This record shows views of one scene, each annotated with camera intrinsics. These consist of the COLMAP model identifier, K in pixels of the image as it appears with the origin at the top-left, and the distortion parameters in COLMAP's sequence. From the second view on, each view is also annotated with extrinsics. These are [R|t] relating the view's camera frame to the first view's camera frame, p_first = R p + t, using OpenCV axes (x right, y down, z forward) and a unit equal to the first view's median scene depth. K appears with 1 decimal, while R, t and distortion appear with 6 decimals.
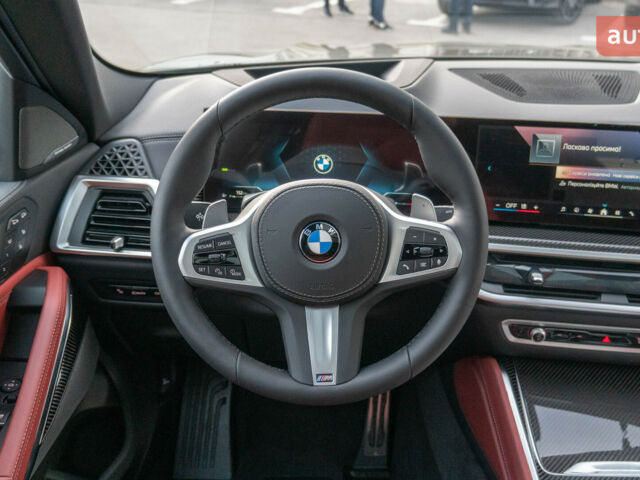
lens RADIAL K [[661.2, 0, 321.3], [0, 661.2, 237.7], [0, 0, 1]] dist [-0.011271, 0.020322]
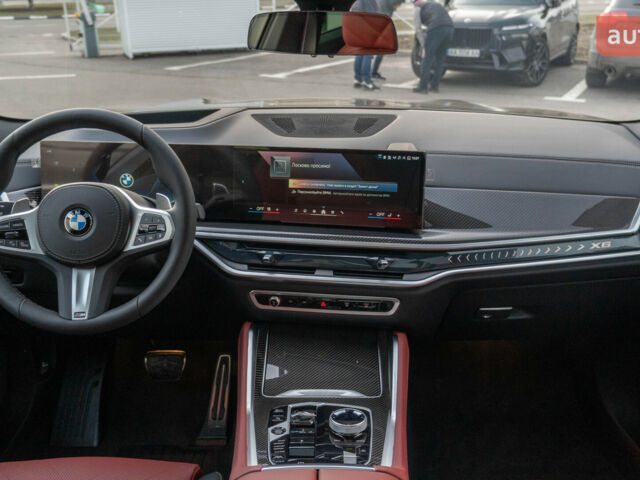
lens RADIAL K [[661.2, 0, 321.3], [0, 661.2, 237.7], [0, 0, 1]] dist [-0.011271, 0.020322]
pose [[0.999905, -0.006177, -0.012299, 0.444736], [0.005035, 0.995858, -0.090777, 0.141188], [0.012809, 0.090707, 0.995795, -0.371329]]
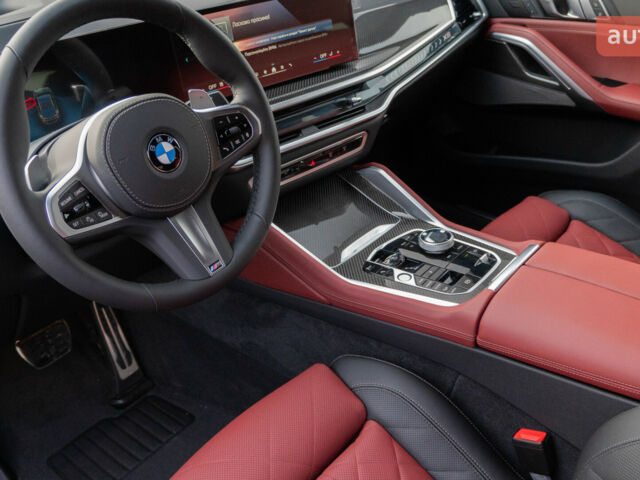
lens RADIAL K [[661.2, 0, 321.3], [0, 661.2, 237.7], [0, 0, 1]] dist [-0.011271, 0.020322]
pose [[0.636200, -0.428768, 0.641410, -0.459476], [0.343518, 0.901825, 0.262121, -0.049701], [-0.690829, 0.053574, 0.721031, 0.052192]]
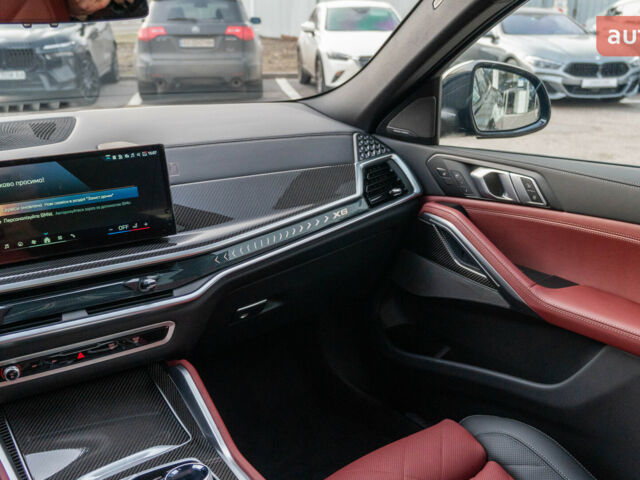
lens RADIAL K [[661.2, 0, 321.3], [0, 661.2, 237.7], [0, 0, 1]] dist [-0.011271, 0.020322]
pose [[0.788742, -0.216047, 0.575508, 0.169319], [0.283008, 0.958710, -0.027965, 0.111929], [-0.545704, 0.184931, 0.817318, -0.101794]]
